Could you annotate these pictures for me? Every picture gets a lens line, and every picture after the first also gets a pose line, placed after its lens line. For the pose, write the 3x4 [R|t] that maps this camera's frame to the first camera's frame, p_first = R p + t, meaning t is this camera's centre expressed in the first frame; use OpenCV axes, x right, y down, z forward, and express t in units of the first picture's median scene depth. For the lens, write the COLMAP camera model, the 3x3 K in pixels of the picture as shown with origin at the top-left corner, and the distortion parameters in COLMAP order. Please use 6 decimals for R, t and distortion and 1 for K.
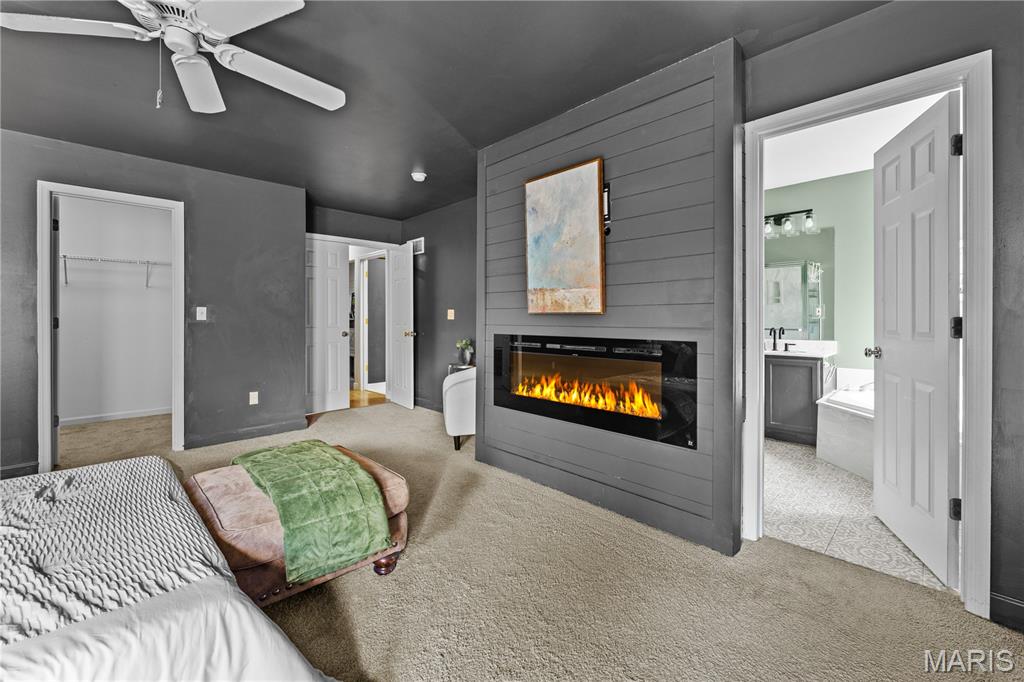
lens RADIAL K [[422.5, 0, 510.7], [0, 422.5, 320.9], [0, 0, 1]] dist [0.002027, 0.000655]
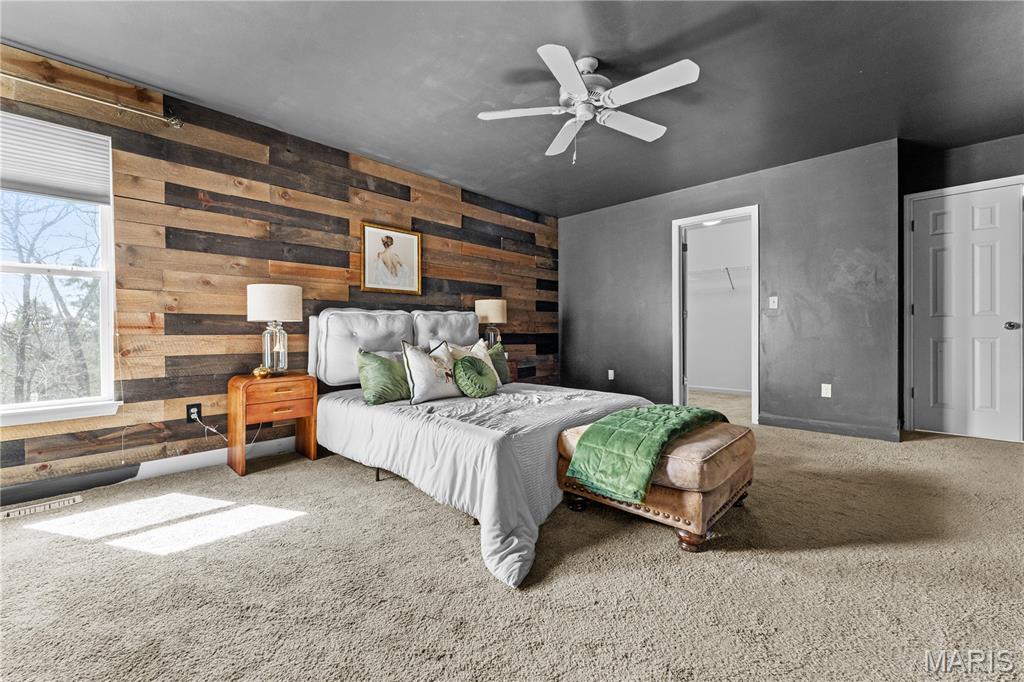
lens RADIAL K [[421.1, 0, 509.5], [0, 421.1, 329.0], [0, 0, 1]] dist [0.001353, -0.000377]
pose [[0.041511, -0.005307, -0.999124, 0.319881], [0.000986, 0.999986, -0.005270, 0.056457], [0.999138, -0.000767, 0.041516, 0.292293]]
